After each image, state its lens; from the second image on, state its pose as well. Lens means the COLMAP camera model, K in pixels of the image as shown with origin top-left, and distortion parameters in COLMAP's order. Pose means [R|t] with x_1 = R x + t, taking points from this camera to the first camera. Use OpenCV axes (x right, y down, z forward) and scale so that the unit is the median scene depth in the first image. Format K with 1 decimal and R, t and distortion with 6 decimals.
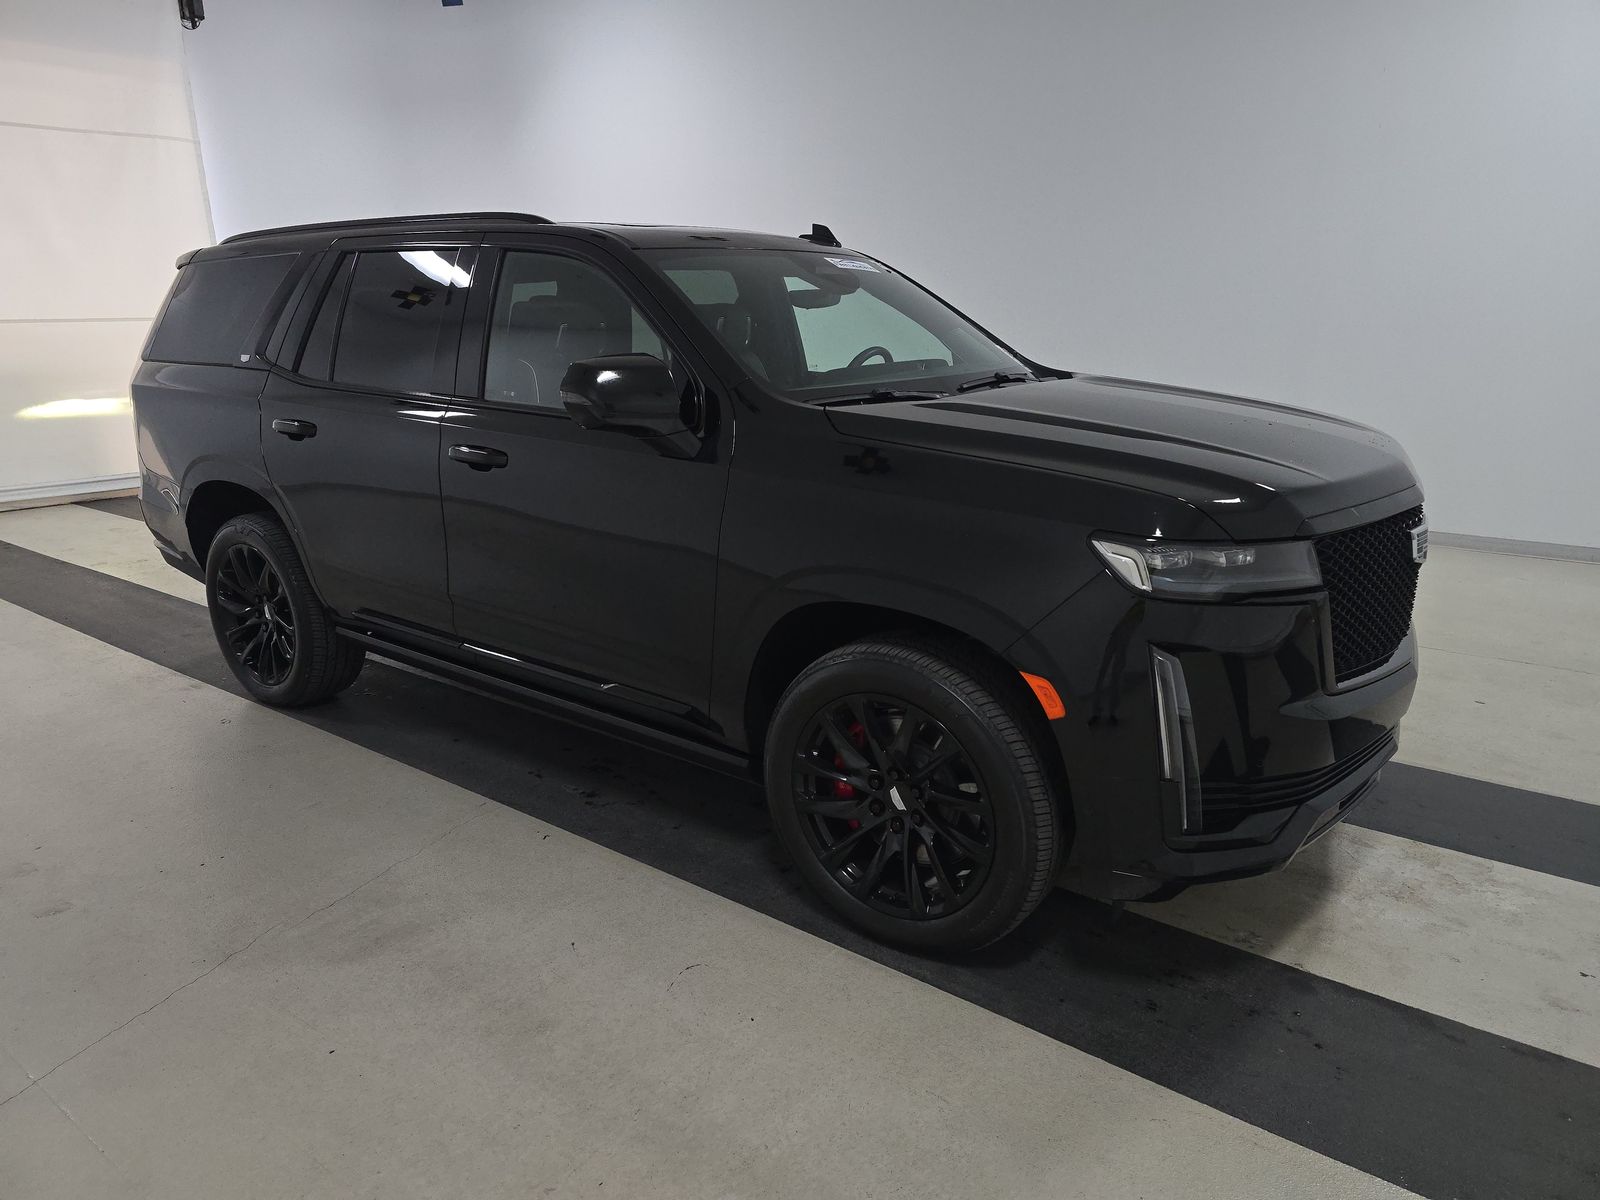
lens RADIAL K [[1098.1, 0, 792.8], [0, 1098.1, 599.3], [0, 0, 1]] dist [0.021724, -0.003702]
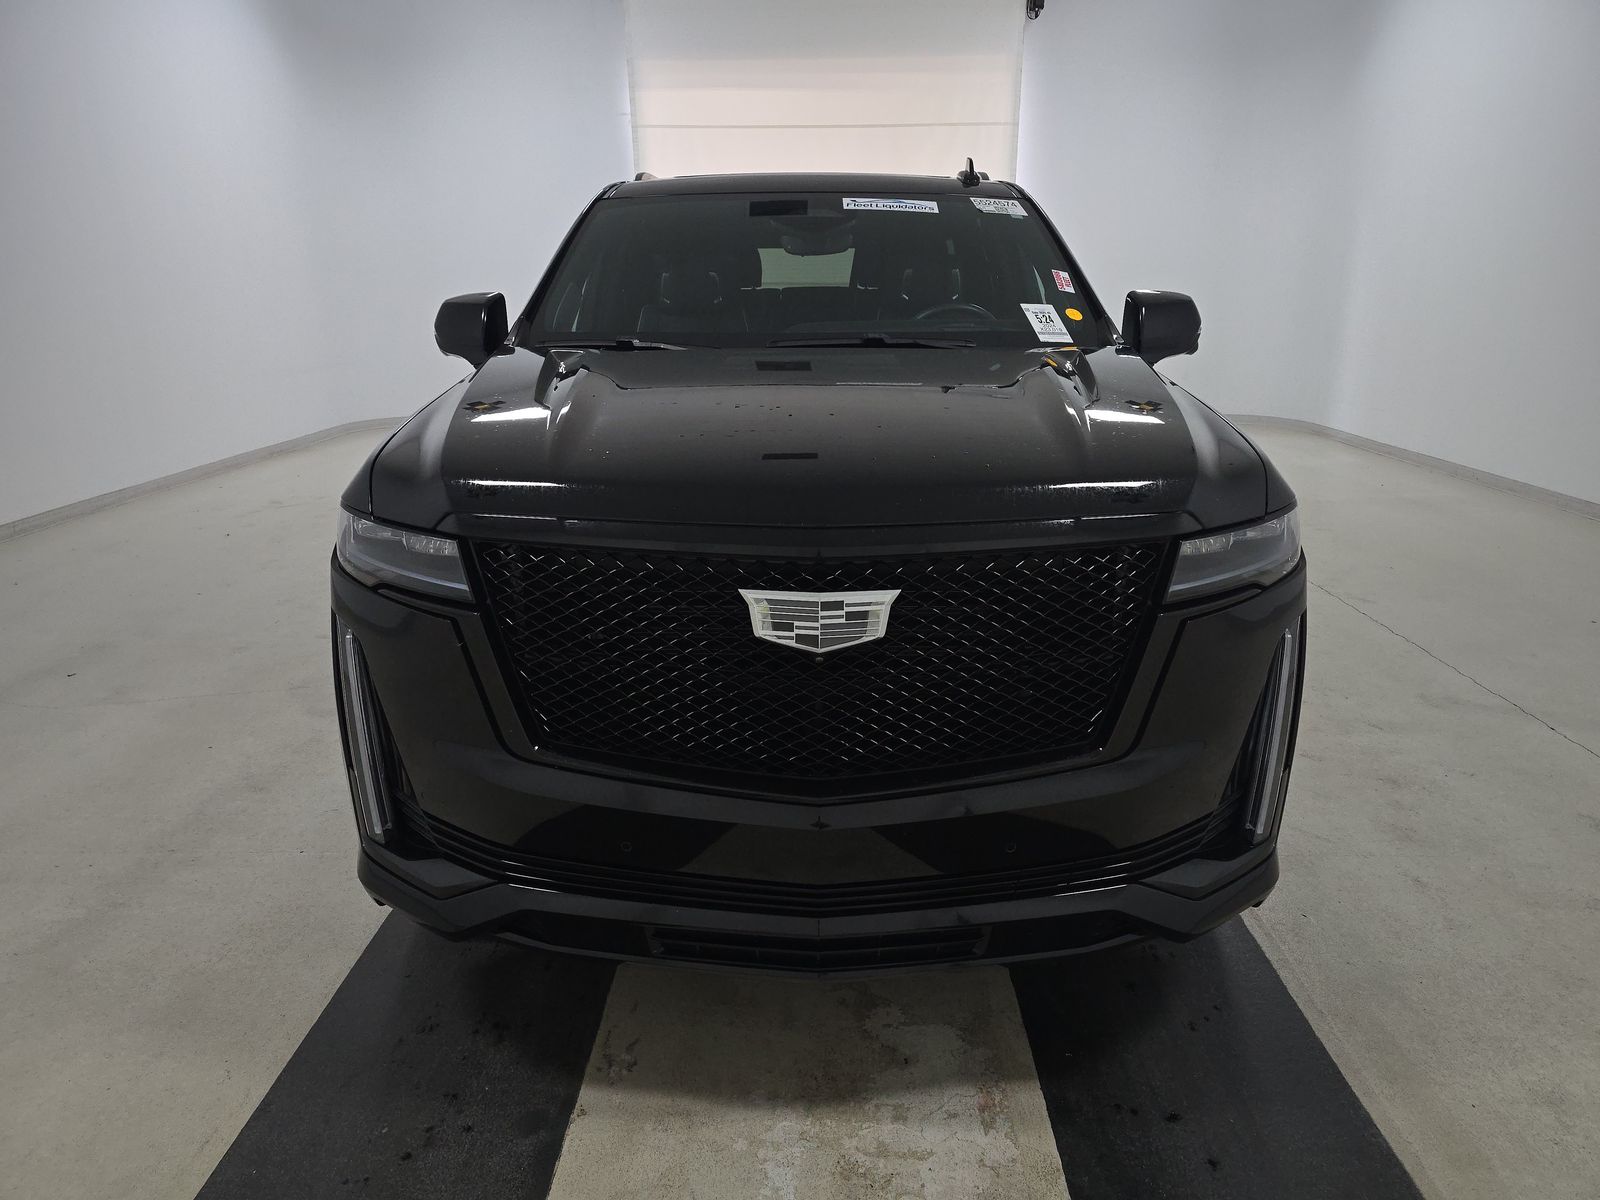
lens RADIAL K [[1098.1, 0, 793.9], [0, 1098.1, 601.7], [0, 0, 1]] dist [0.021724, -0.003702]
pose [[0.565922, 0.228601, -0.792133, 1.046308], [-0.206960, 0.969417, 0.131905, -0.137982], [0.798060, 0.089292, 0.595925, 0.623964]]
